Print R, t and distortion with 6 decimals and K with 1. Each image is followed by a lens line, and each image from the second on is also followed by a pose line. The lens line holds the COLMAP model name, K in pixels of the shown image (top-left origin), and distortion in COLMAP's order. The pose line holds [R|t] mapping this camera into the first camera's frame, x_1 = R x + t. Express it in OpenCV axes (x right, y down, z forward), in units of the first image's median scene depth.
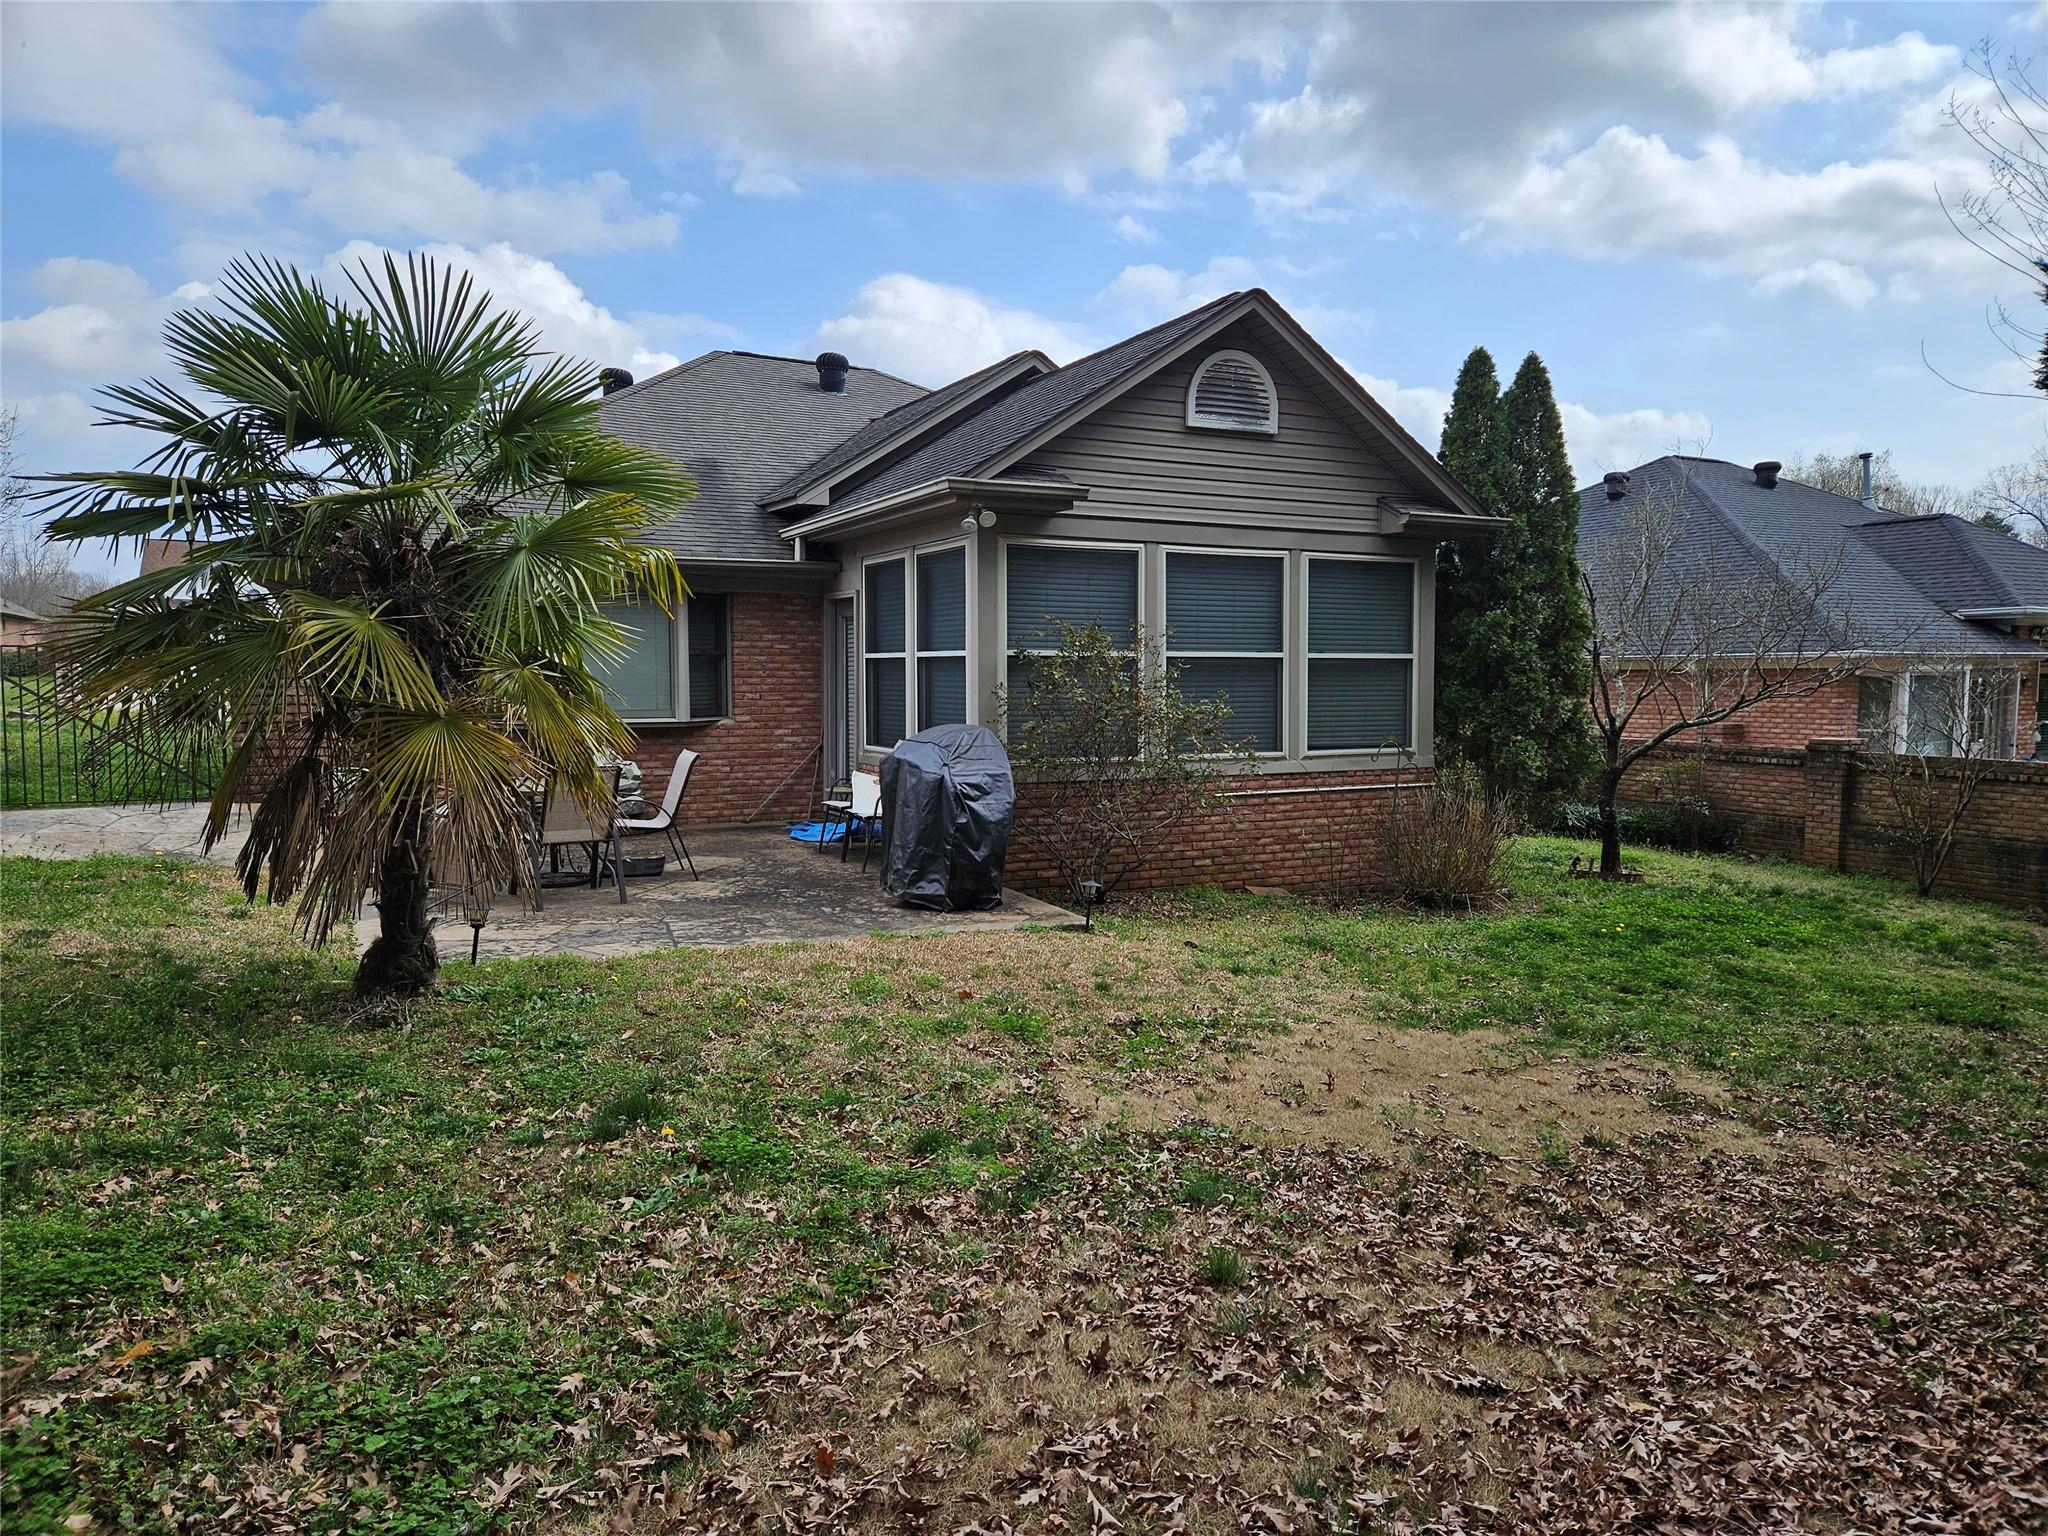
lens RADIAL K [[1365.6, 0, 1028.5], [0, 1365.6, 765.3], [0, 0, 1]] dist [0.038061, -0.007136]
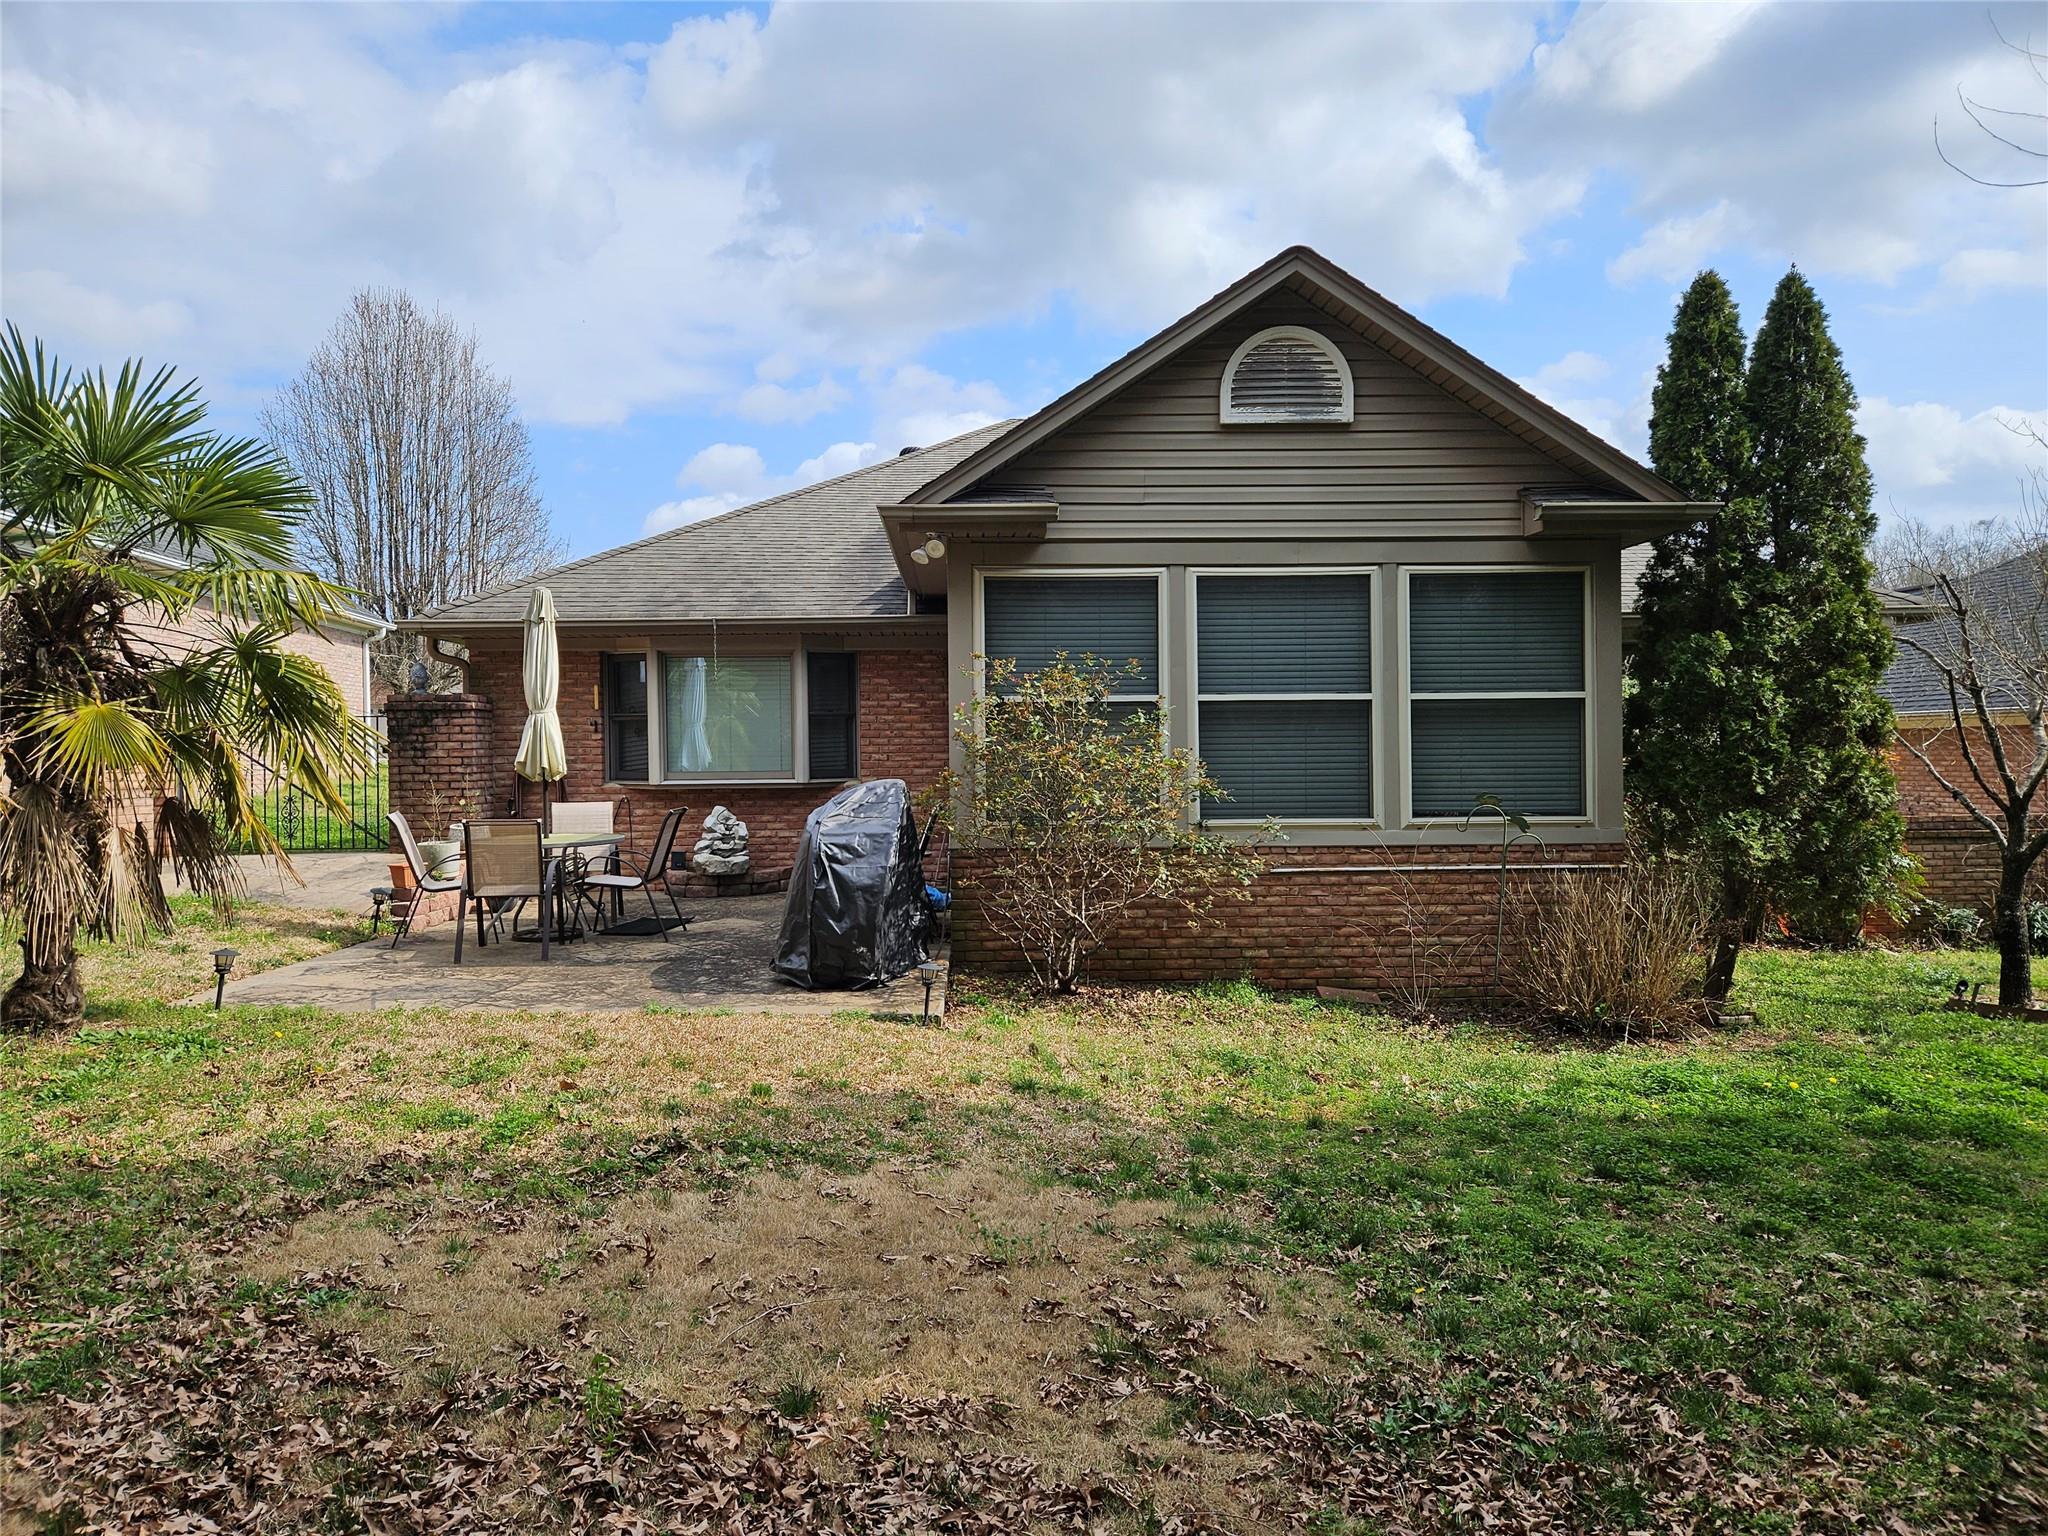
lens RADIAL K [[1365.6, 0, 1017.6], [0, 1365.6, 776.7], [0, 0, 1]] dist [0.038061, -0.007136]
pose [[0.904302, -0.001993, -0.426889, 0.340861], [-0.018630, 0.998852, -0.044128, 0.004815], [0.426487, 0.047858, 0.903227, 0.196954]]
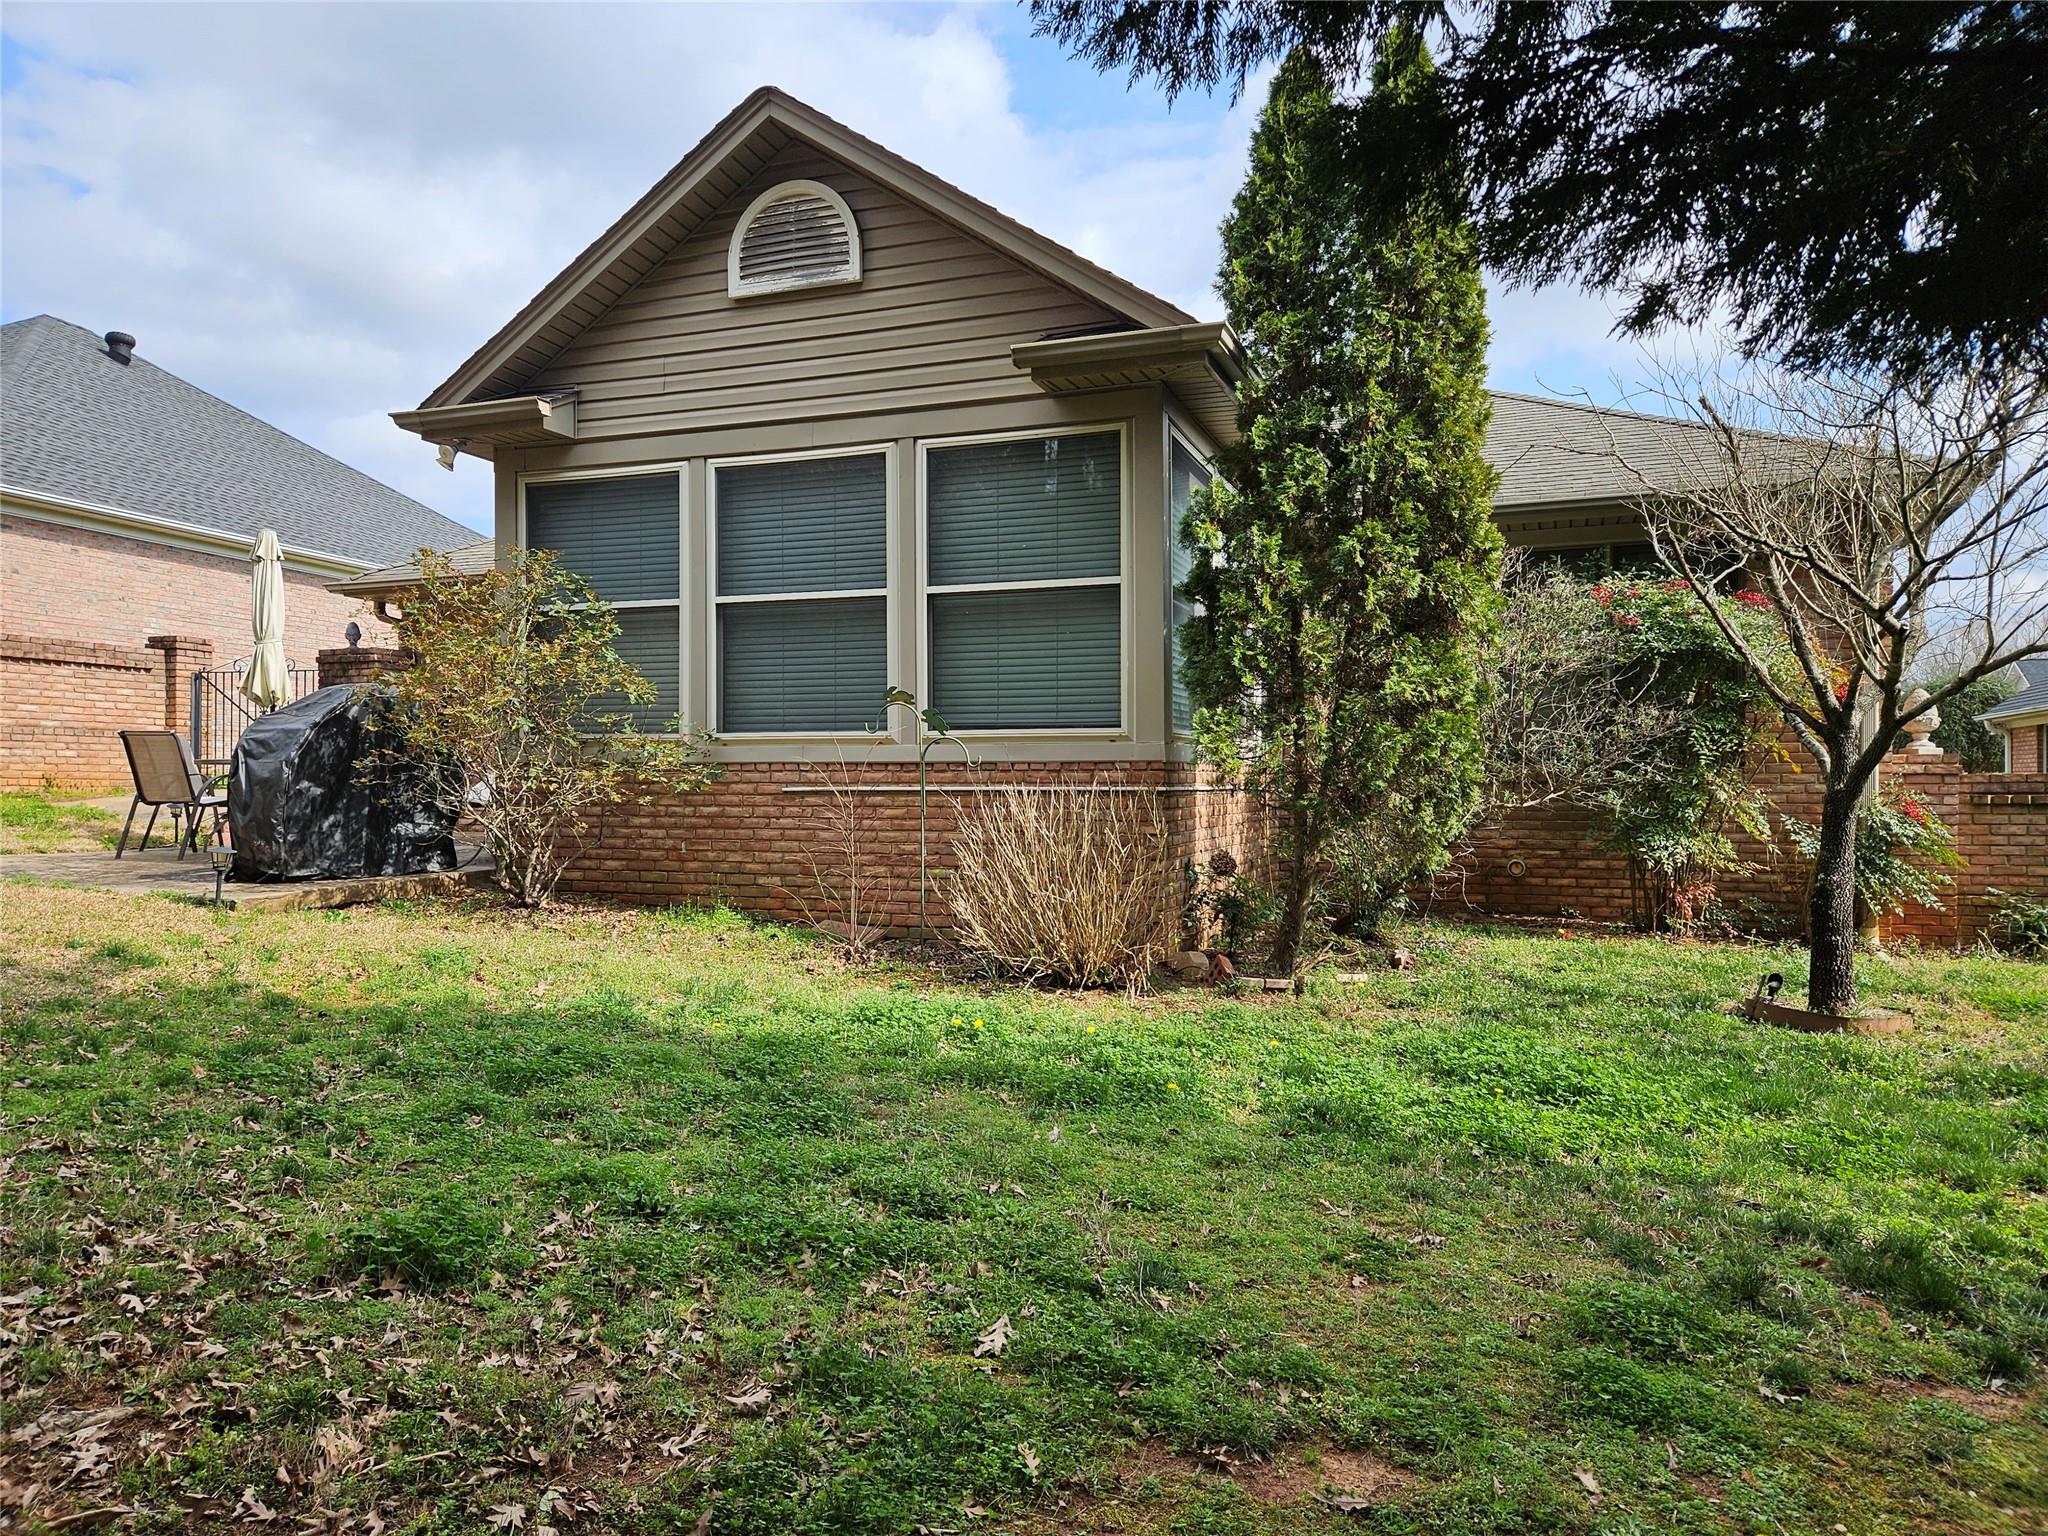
lens RADIAL K [[1365.6, 0, 1026.0], [0, 1365.6, 779.1], [0, 0, 1]] dist [0.038061, -0.007136]
pose [[0.680331, -0.001795, -0.732903, 0.746121], [-0.049410, 0.997610, -0.048308, 0.044590], [0.731238, 0.069078, 0.678616, 0.589386]]
